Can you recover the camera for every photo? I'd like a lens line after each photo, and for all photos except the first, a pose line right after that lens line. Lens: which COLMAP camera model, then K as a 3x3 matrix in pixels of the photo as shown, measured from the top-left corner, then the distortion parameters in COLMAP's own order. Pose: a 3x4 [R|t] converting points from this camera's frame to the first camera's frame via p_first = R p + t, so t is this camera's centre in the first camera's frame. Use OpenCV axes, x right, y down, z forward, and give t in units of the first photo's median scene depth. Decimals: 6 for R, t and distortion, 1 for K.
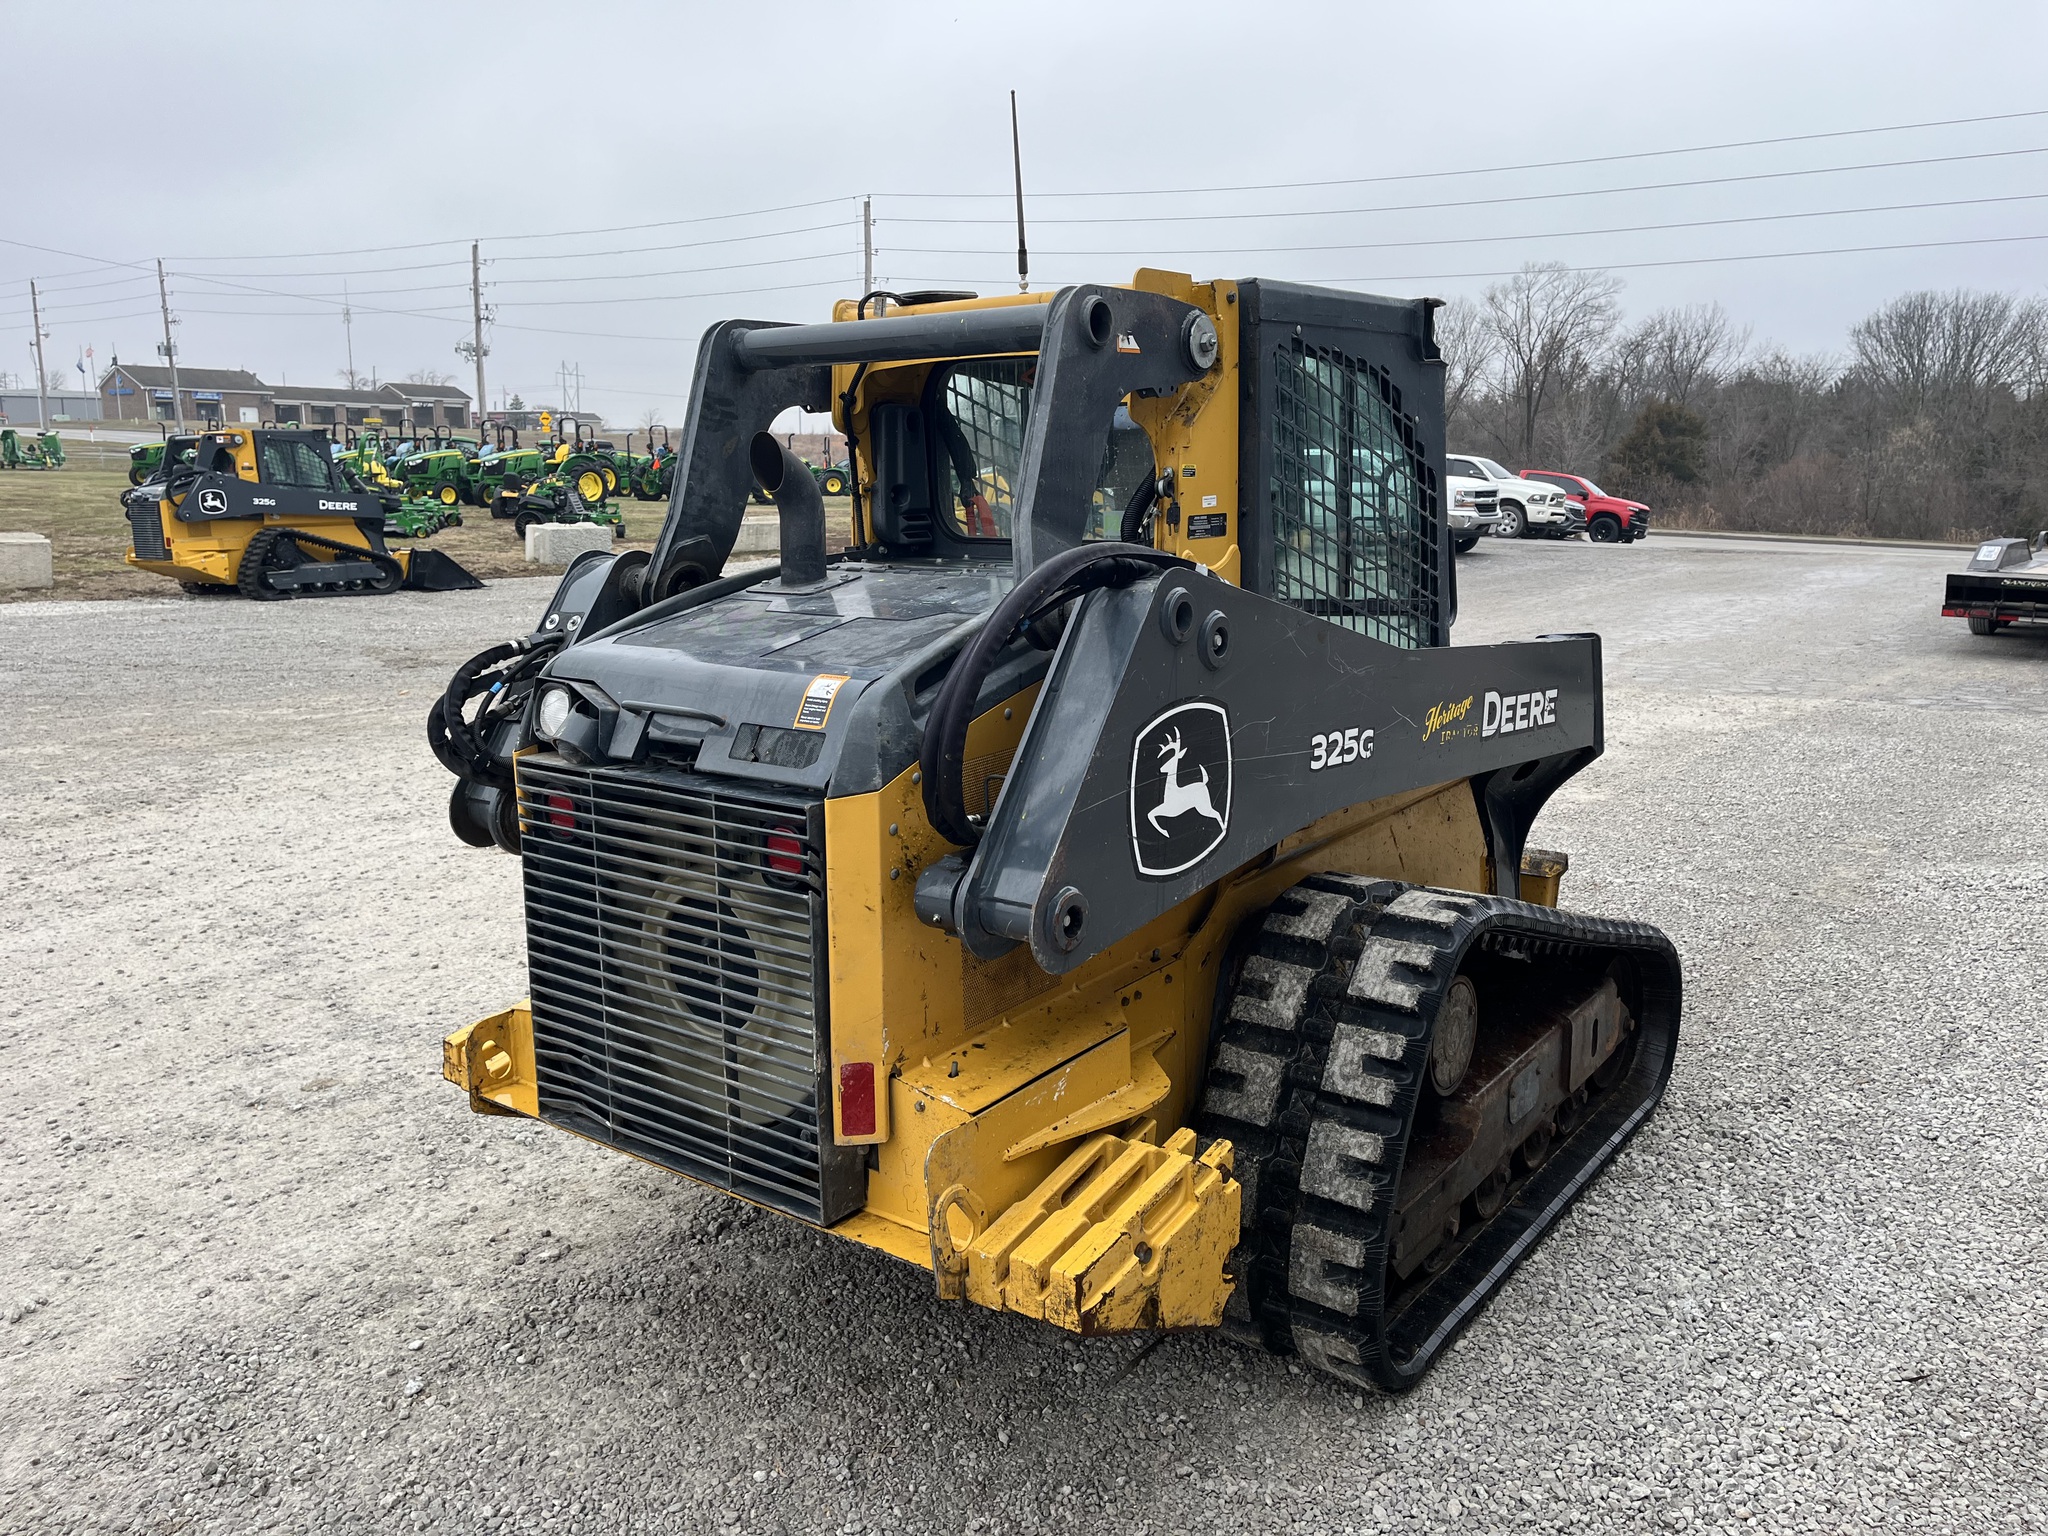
lens RADIAL K [[1534.7, 0, 1024.0], [0, 1534.7, 768.0], [0, 0, 1]] dist [0.075305, -0.096575]
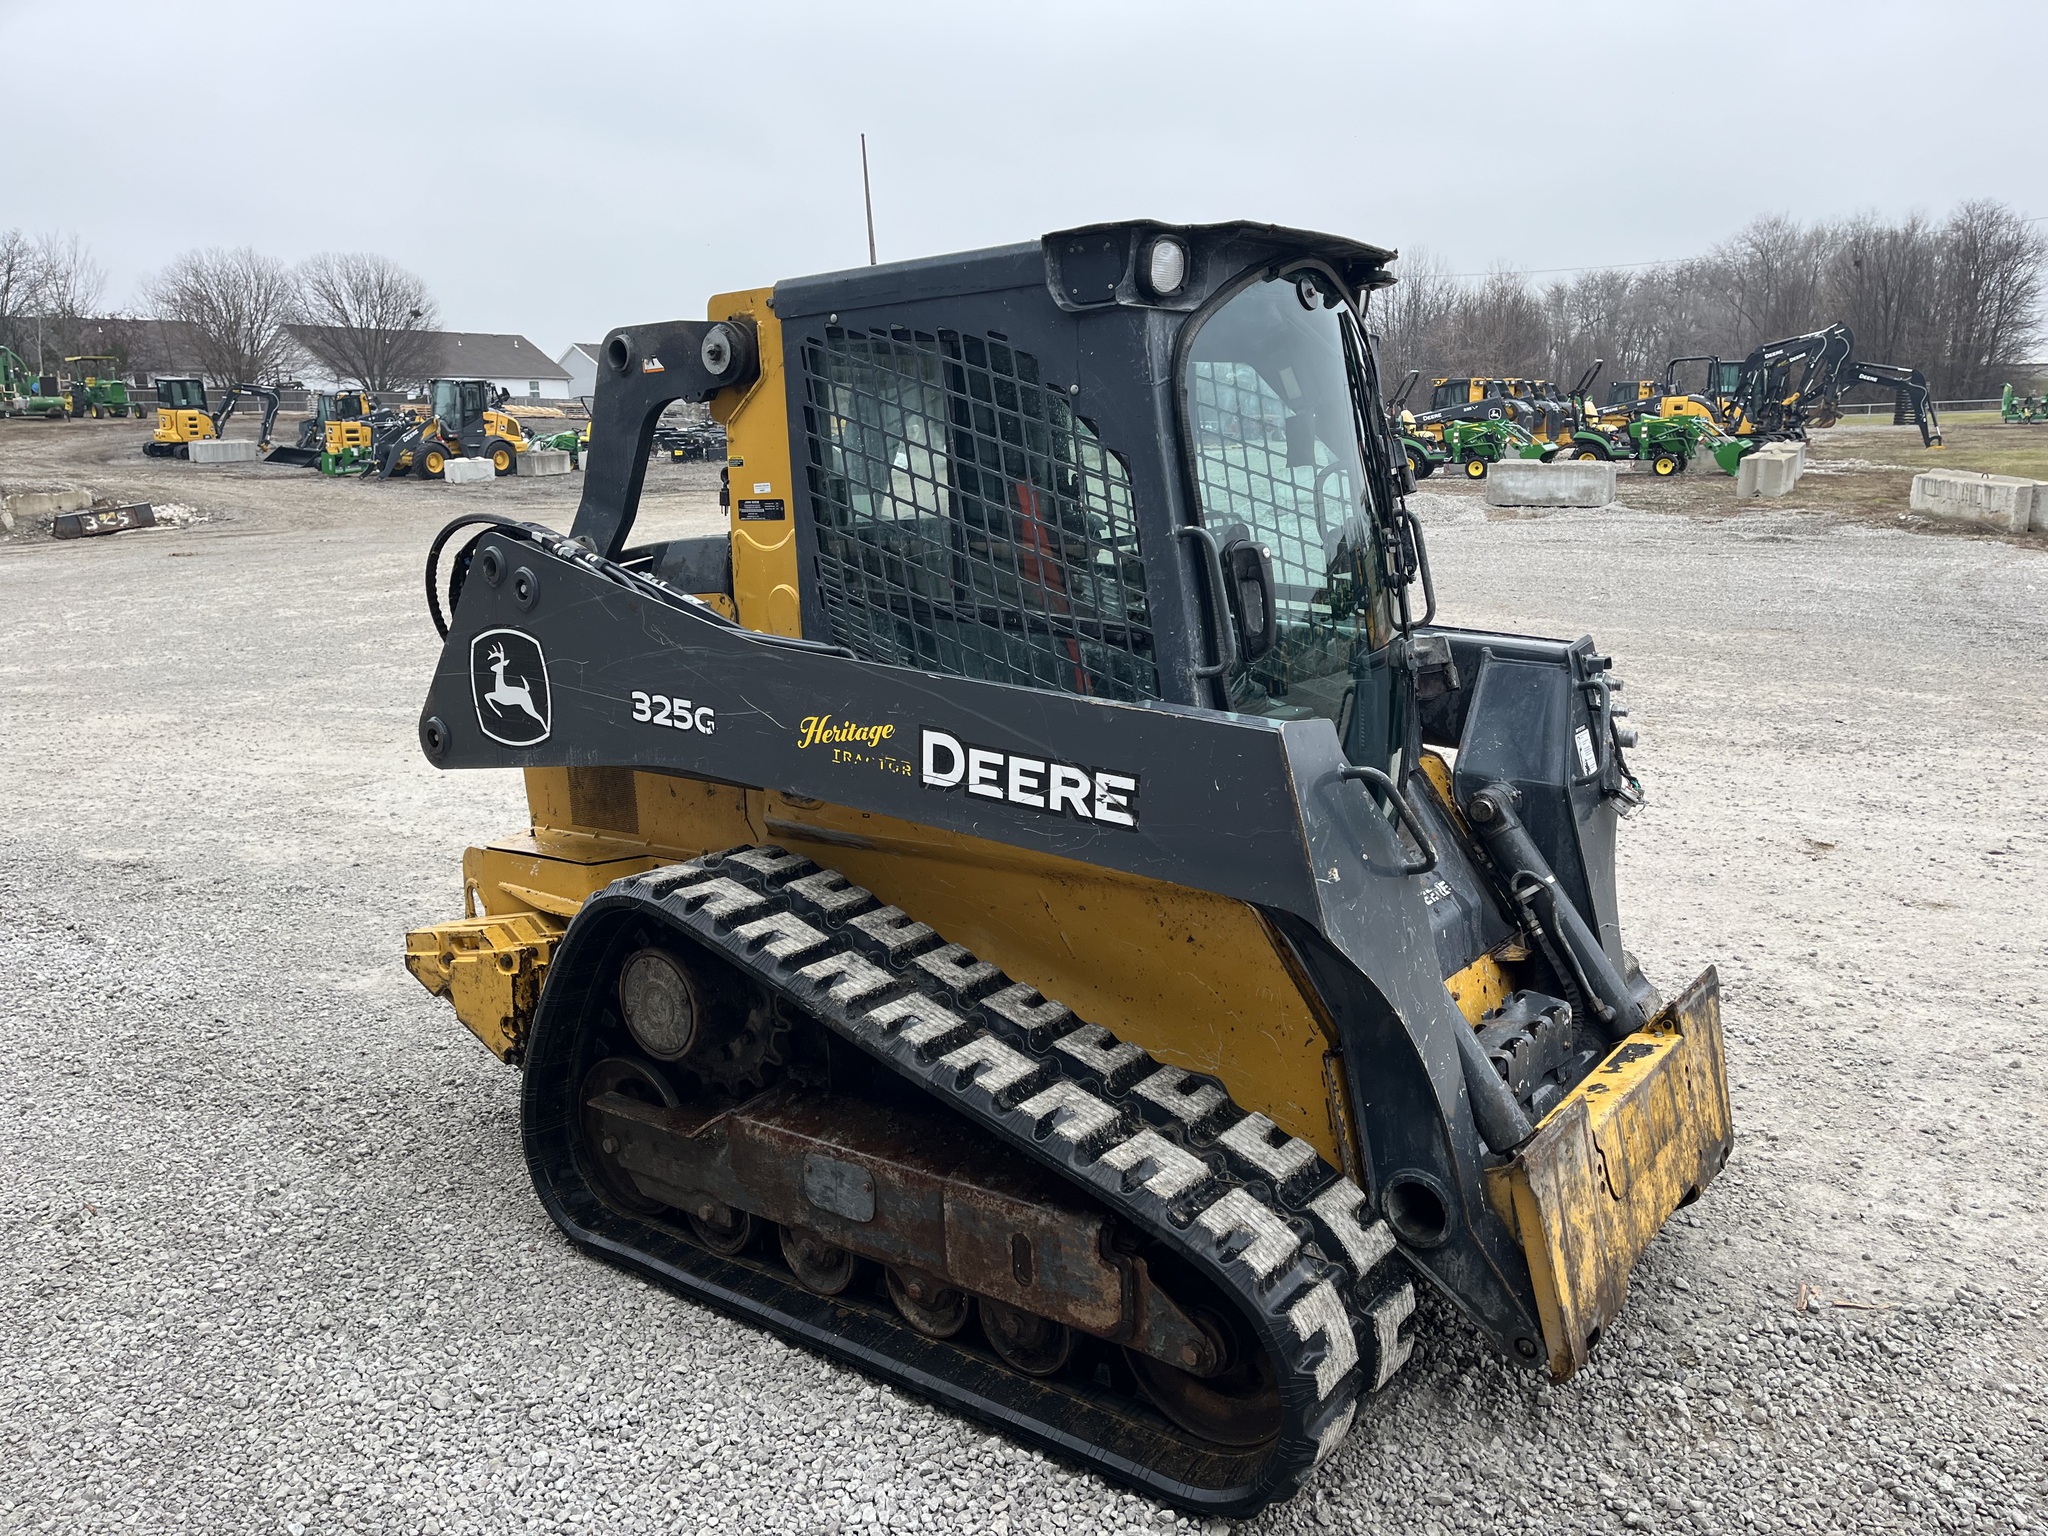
lens RADIAL K [[1522.0, 0, 1049.1], [0, 1522.0, 777.8], [0, 0, 1]] dist [0.070103, -0.084768]
pose [[0.019904, 0.206599, -0.978223, 1.312346], [-0.164923, 0.965692, 0.200597, -0.236151], [0.986106, 0.157339, 0.053294, 1.224290]]
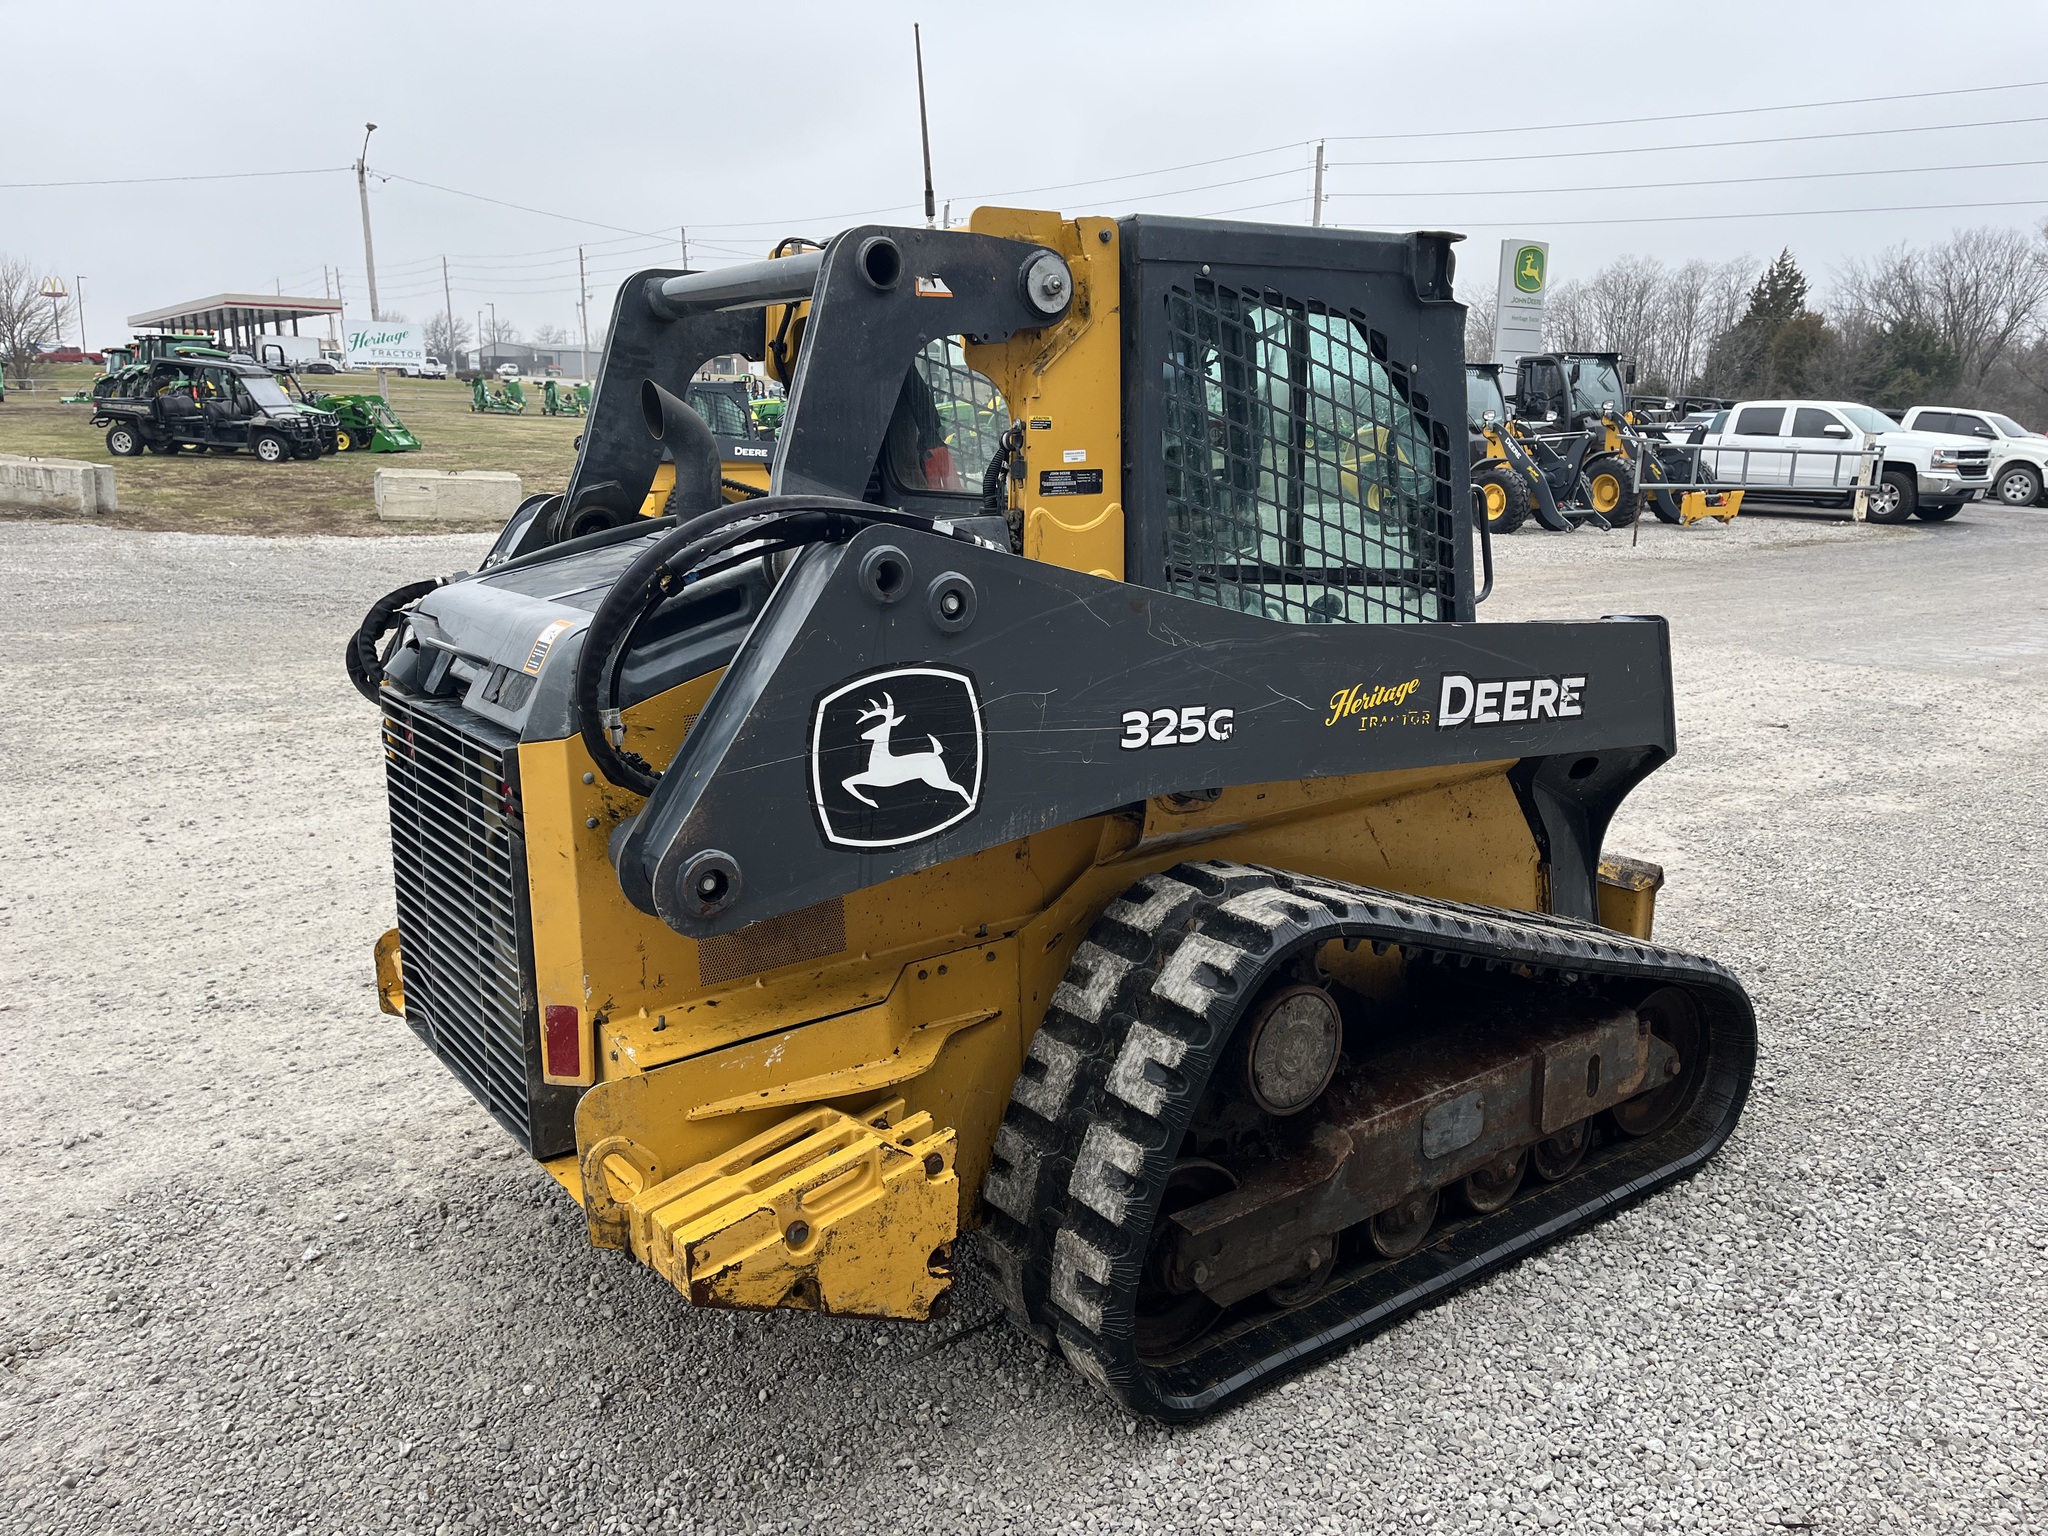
lens RADIAL K [[1529.4, 0, 1025.1], [0, 1529.4, 758.9], [0, 0, 1]] dist [0.080374, -0.104609]
pose [[0.959388, 0.068957, -0.273530, 0.373127], [-0.062163, 0.997506, 0.033438, -0.019101], [0.275154, -0.015076, 0.961282, 0.092656]]
